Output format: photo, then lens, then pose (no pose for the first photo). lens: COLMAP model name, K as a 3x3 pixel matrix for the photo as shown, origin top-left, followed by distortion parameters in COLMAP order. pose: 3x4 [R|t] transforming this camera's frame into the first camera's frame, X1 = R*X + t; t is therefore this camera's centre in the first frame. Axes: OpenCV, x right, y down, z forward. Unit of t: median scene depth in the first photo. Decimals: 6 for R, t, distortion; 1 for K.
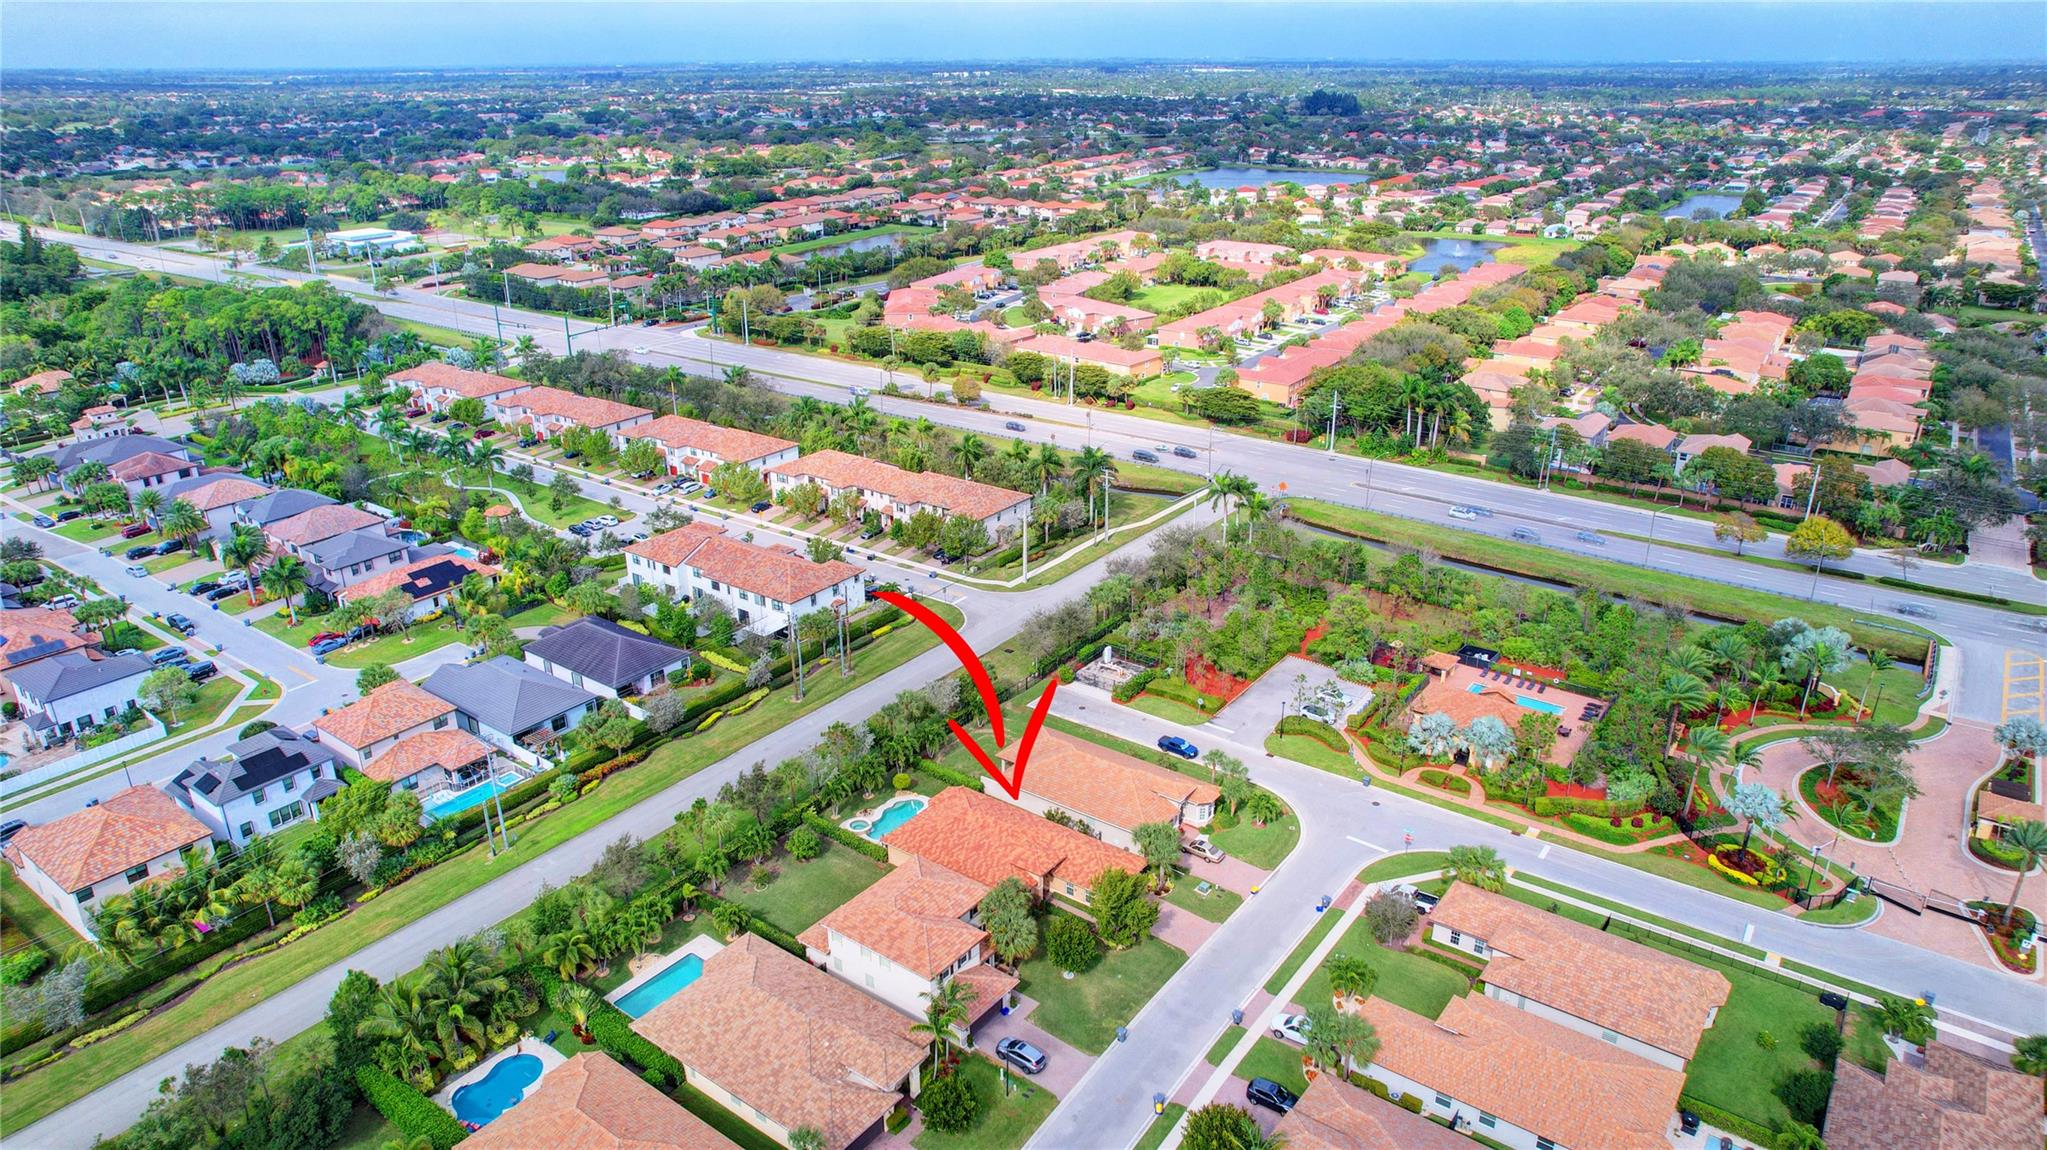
lens RADIAL K [[1308.2, 0, 1023.5], [0, 1308.2, 575.0], [0, 0, 1]] dist [-0.077560, 0.070370]
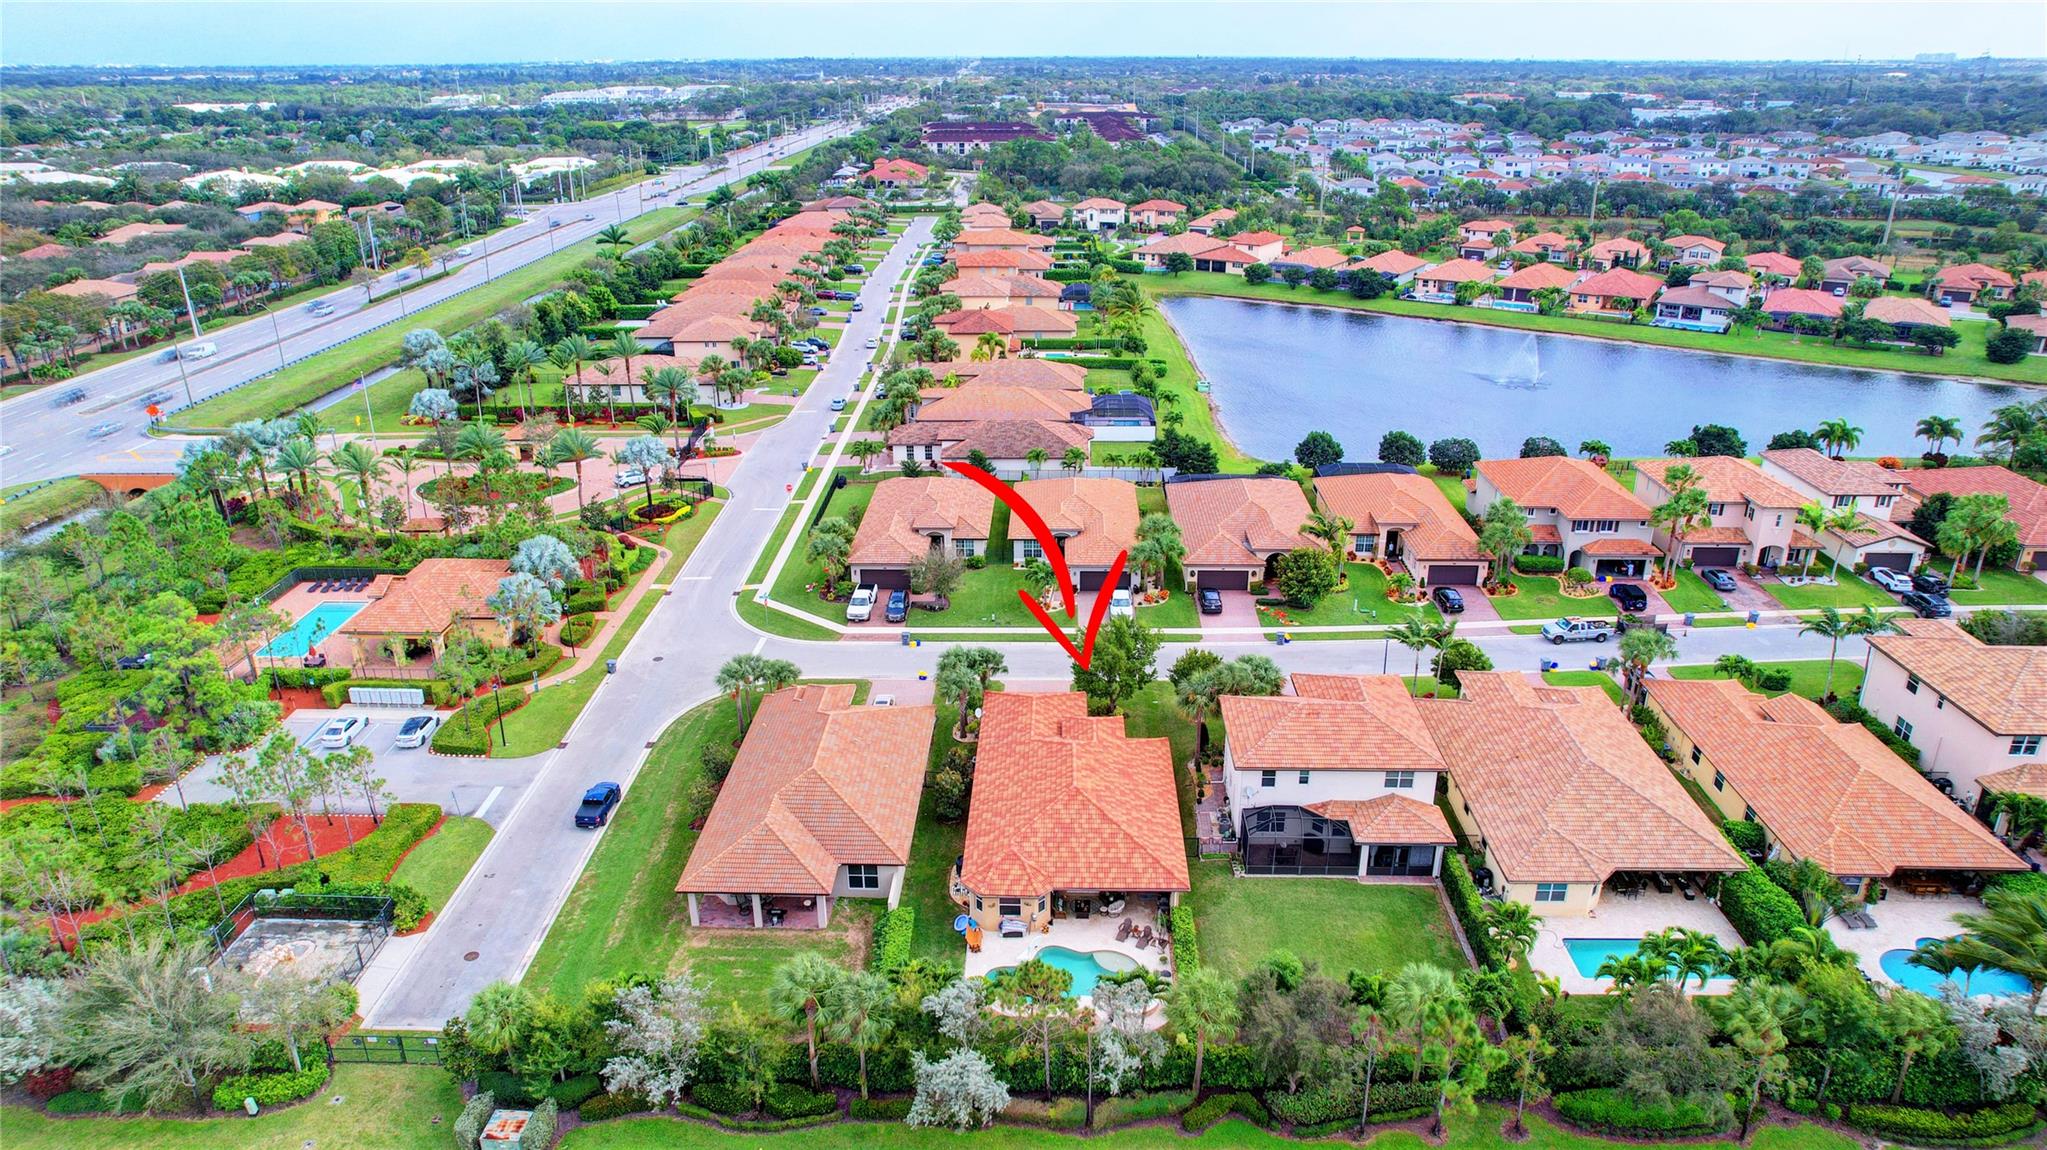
lens RADIAL K [[1302.8, 0, 1021.7], [0, 1302.8, 584.2], [0, 0, 1]] dist [-0.075189, 0.068122]
pose [[-0.569214, -0.309846, 0.761571, -0.348945], [0.315044, 0.773378, 0.550121, -0.175451], [-0.759436, 0.553065, -0.342603, 0.910769]]
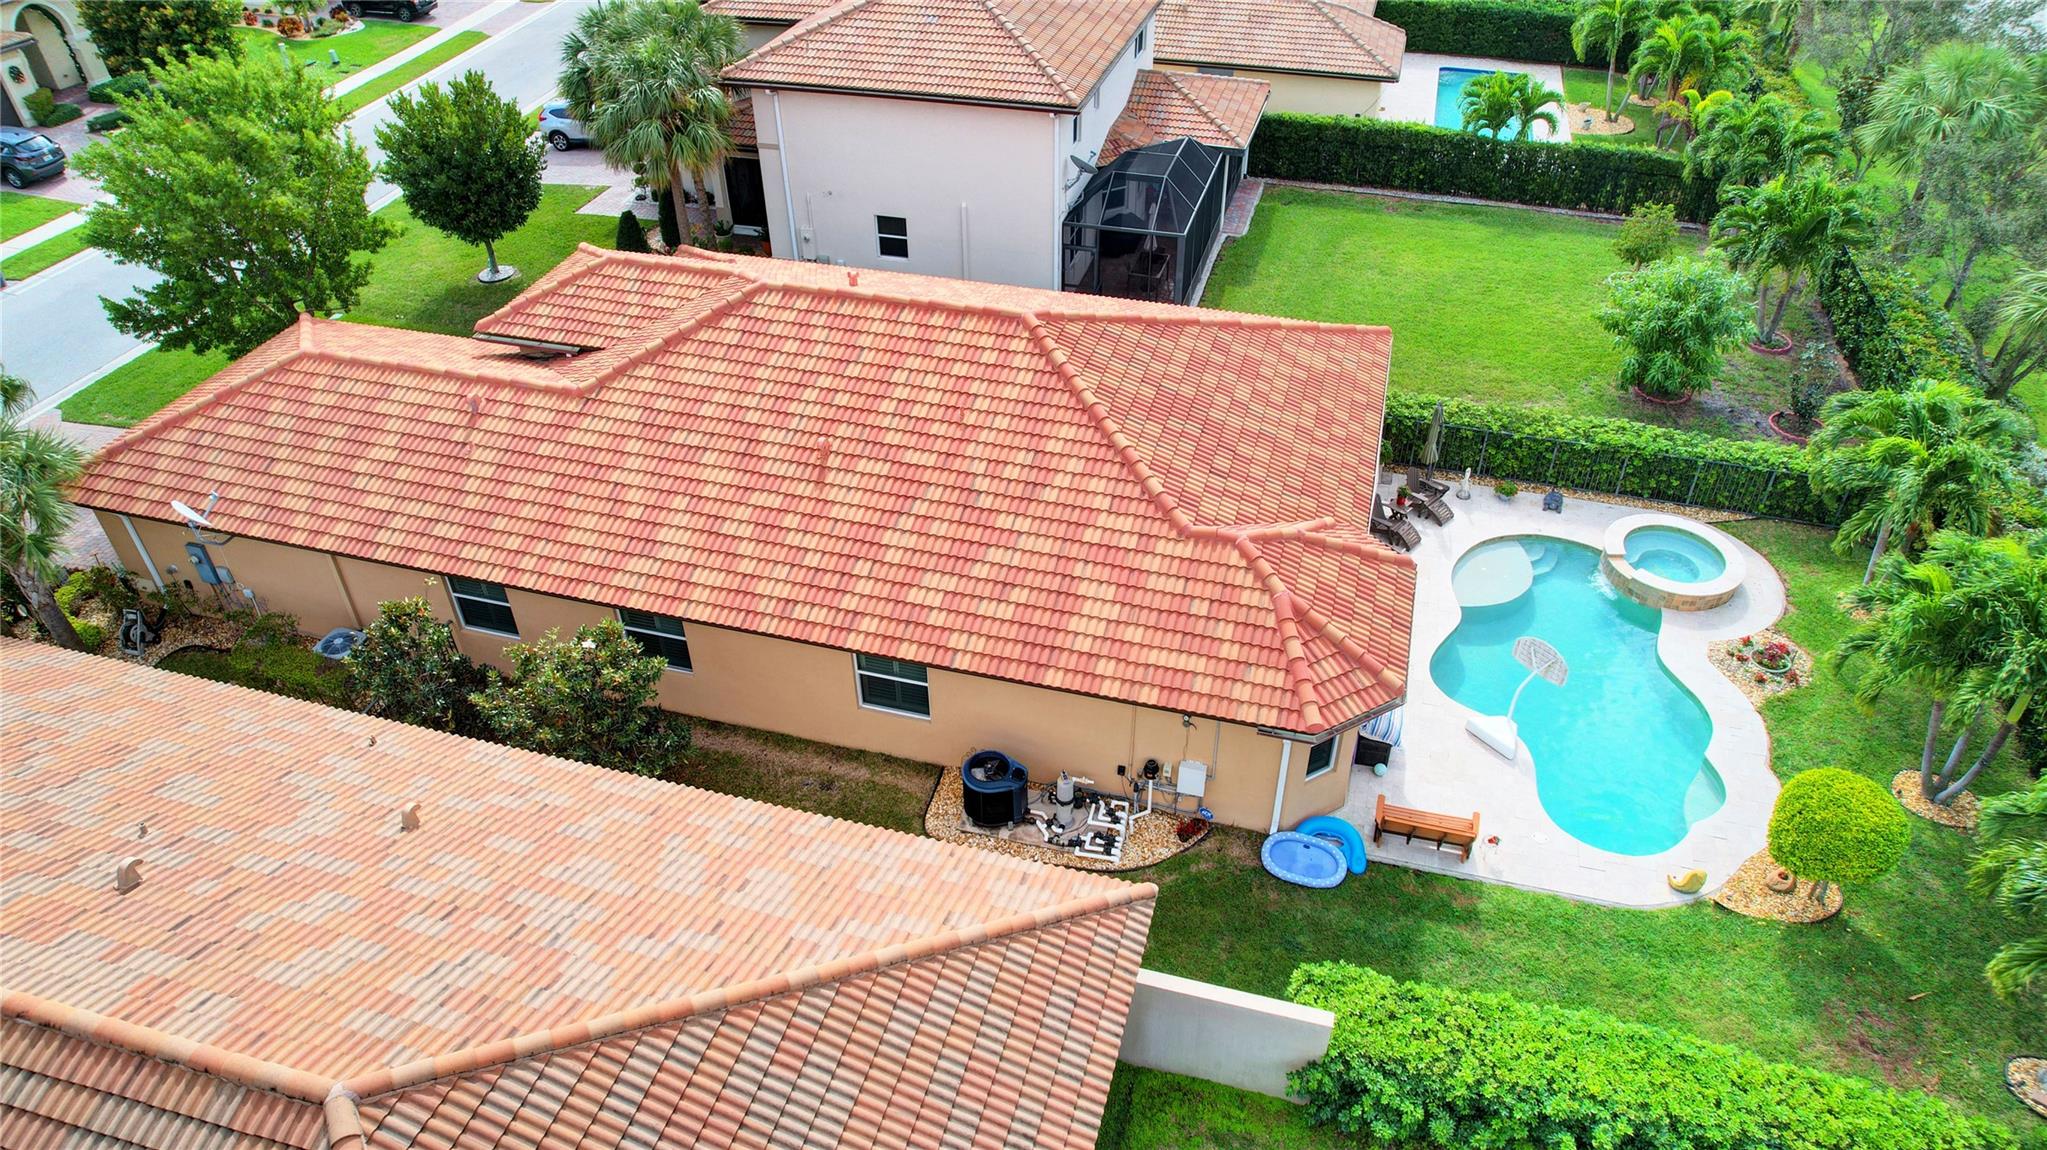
lens RADIAL K [[1308.2, 0, 1023.5], [0, 1308.2, 575.0], [0, 0, 1]] dist [-0.077560, 0.070370]
pose [[-0.933153, 0.227037, -0.278709, 0.013645], [-0.122311, 0.528533, 0.840055, 0.036784], [0.338031, 0.817990, -0.465433, 0.866385]]
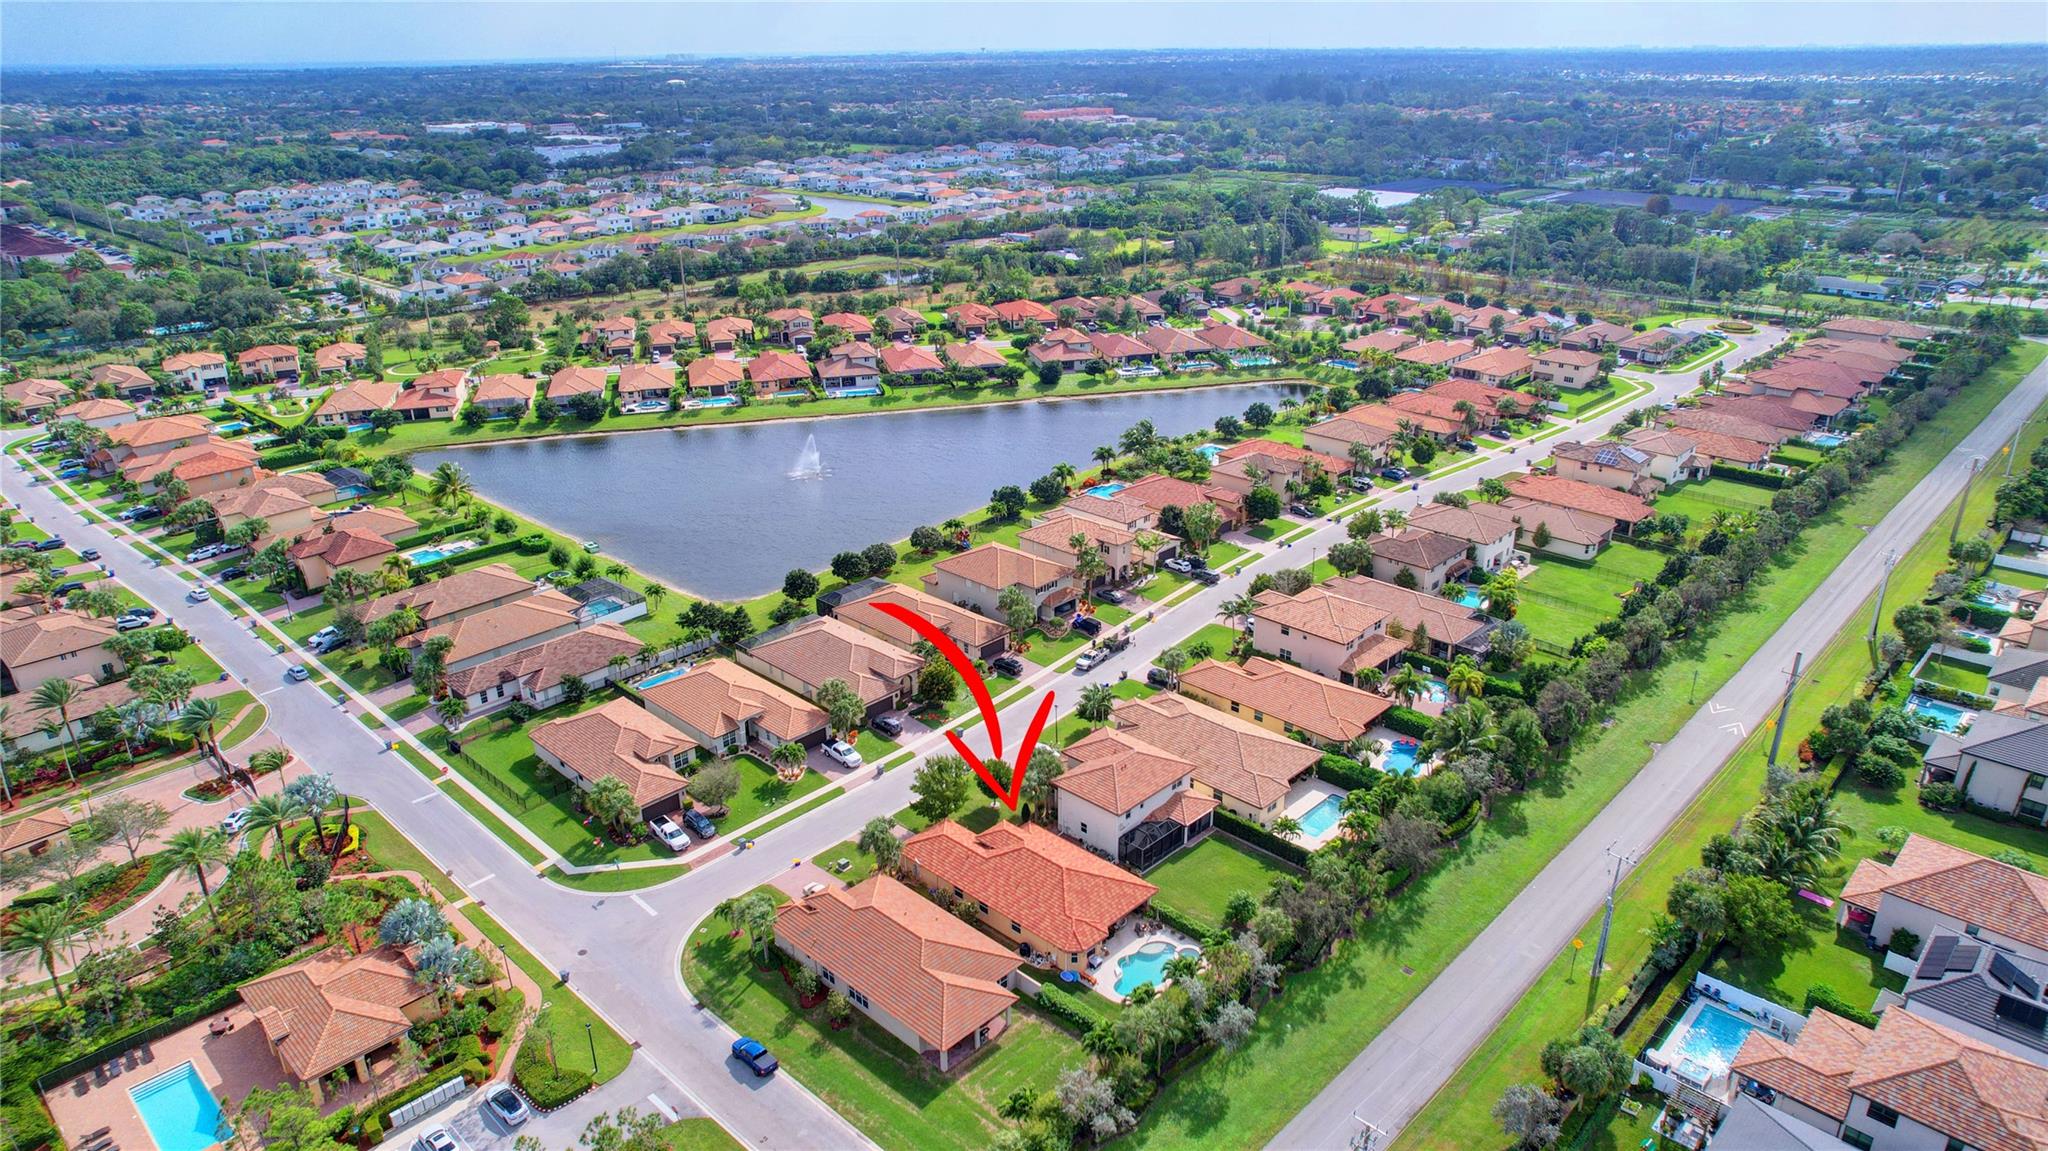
lens RADIAL K [[1308.9, 0, 1024.0], [0, 1308.9, 575.5], [0, 0, 1]] dist [-0.077560, 0.070370]
pose [[-0.991847, -0.038020, 0.121629, -0.090875], [0.058349, 0.713025, 0.698707, -0.487153], [-0.113289, 0.700107, -0.704993, 1.180227]]
